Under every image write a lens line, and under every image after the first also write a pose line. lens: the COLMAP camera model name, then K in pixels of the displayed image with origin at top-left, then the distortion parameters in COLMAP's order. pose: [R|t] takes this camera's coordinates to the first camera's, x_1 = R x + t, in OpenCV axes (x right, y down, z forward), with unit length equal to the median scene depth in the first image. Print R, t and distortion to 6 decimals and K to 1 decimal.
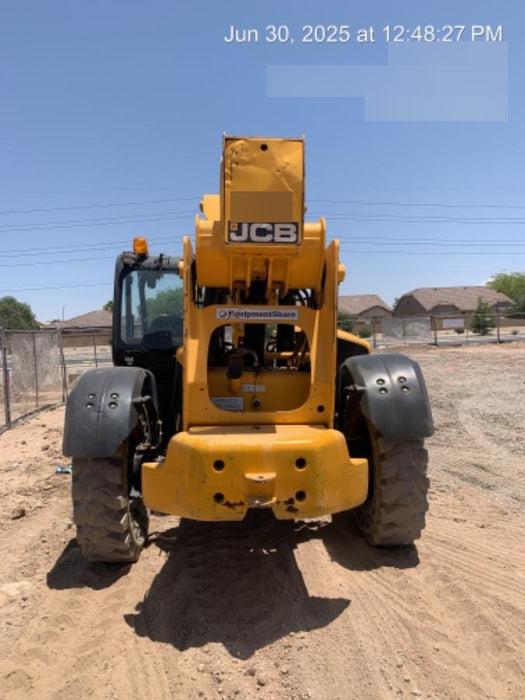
lens RADIAL K [[523.2, 0, 266.6], [0, 523.2, 350.8], [0, 0, 1]] dist [0.018121, -0.022138]
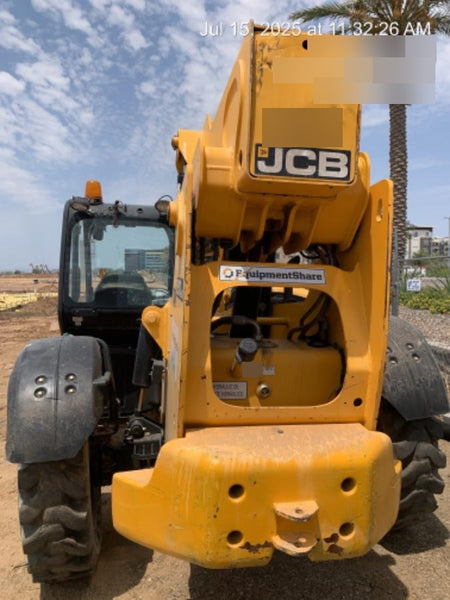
lens RADIAL K [[448.5, 0, 220.2], [0, 448.5, 298.1], [0, 0, 1]] dist [0.018121, -0.022138]
pose [[0.994188, 0.018986, 0.105972, -0.180627], [-0.018435, 0.999811, -0.006177, -0.035306], [-0.106070, 0.004187, 0.994350, 0.402437]]
